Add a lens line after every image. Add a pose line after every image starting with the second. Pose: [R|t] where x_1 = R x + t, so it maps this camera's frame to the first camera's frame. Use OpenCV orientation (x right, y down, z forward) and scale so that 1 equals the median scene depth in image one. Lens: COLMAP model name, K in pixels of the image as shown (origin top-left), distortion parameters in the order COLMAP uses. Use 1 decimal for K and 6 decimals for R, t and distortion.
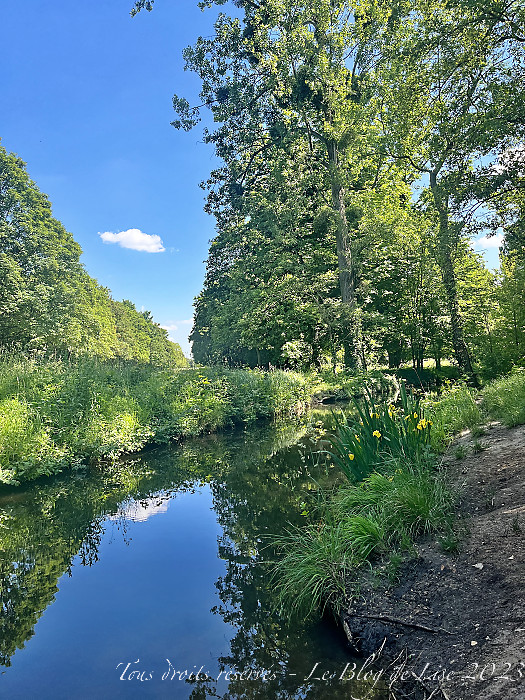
lens RADIAL K [[535.4, 0, 262.5], [0, 535.4, 350.4], [0, 0, 1]] dist [0.011583, -0.007869]
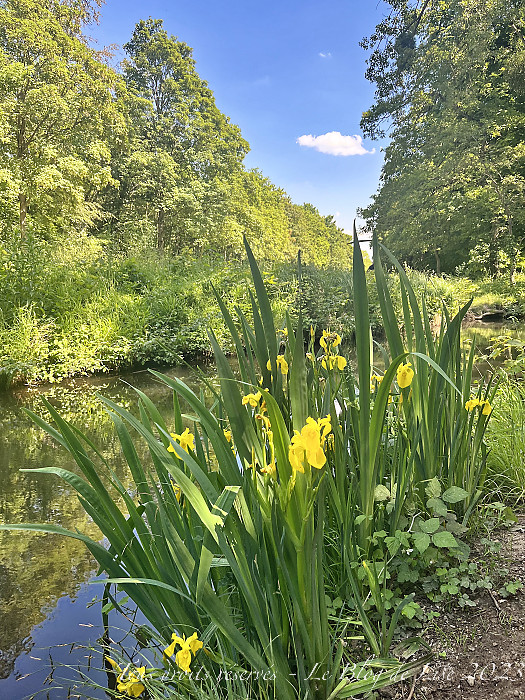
lens RADIAL K [[535.4, 0, 263.1], [0, 535.4, 349.1], [0, 0, 1]] dist [0.011583, -0.007869]
pose [[0.937986, 0.073741, -0.338741, 0.044161], [-0.016611, 0.985553, 0.168552, 0.009467], [0.346276, -0.152473, 0.925659, 0.108010]]
